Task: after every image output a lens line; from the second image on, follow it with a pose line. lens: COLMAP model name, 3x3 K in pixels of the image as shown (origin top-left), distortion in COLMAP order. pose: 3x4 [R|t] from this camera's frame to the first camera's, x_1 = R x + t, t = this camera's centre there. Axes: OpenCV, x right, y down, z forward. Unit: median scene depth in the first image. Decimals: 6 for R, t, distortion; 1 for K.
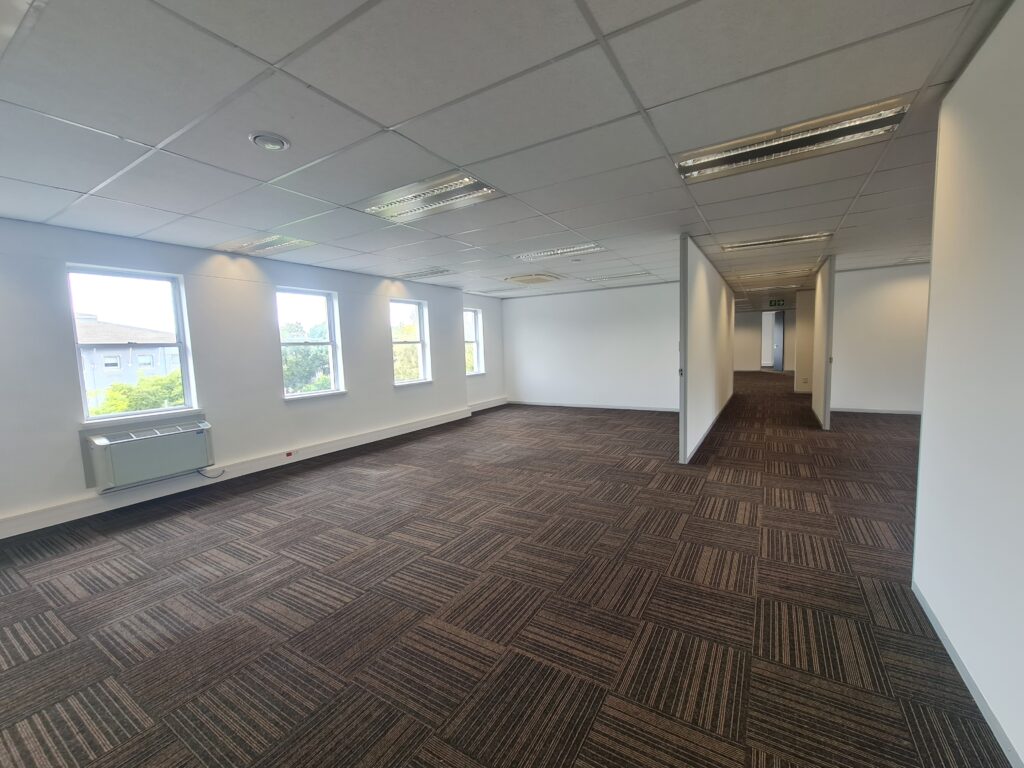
lens RADIAL K [[418.5, 0, 516.5], [0, 418.5, 376.5], [0, 0, 1]] dist [0.000980, -0.000110]
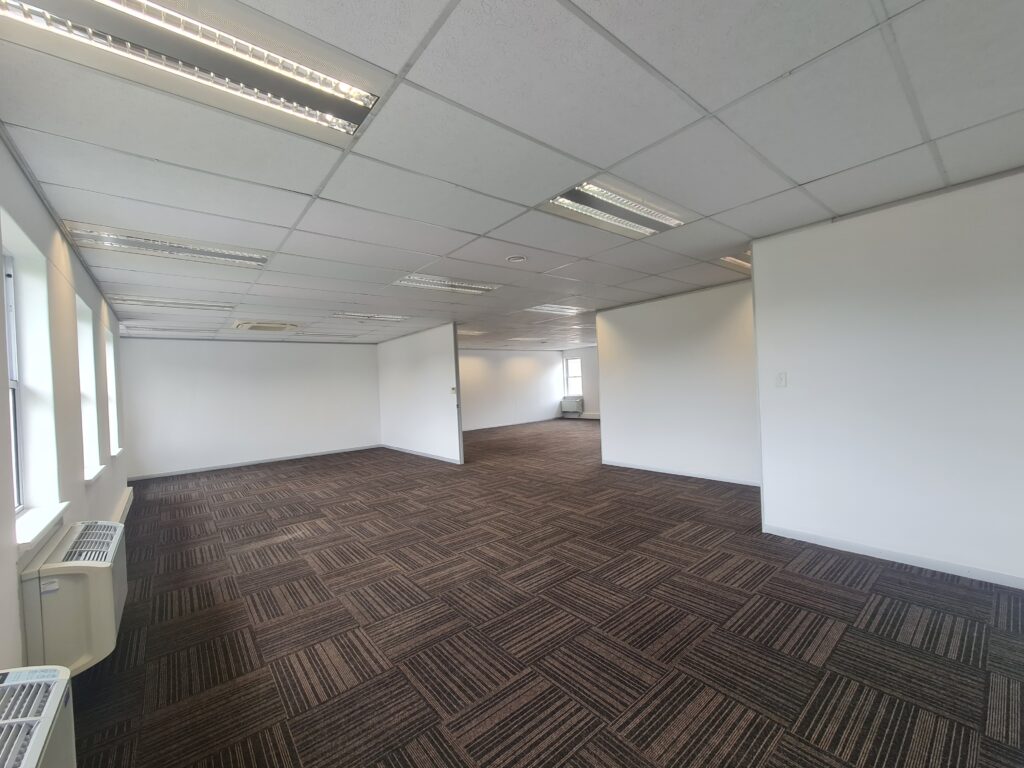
lens RADIAL K [[418.5, 0, 518.7], [0, 418.5, 388.9], [0, 0, 1]] dist [0.000980, -0.000110]
pose [[0.327635, 0.002812, 0.944800, -1.362642], [0.103237, 0.993901, -0.038759, 0.011951], [-0.939147, 0.110238, 0.325347, 0.325070]]
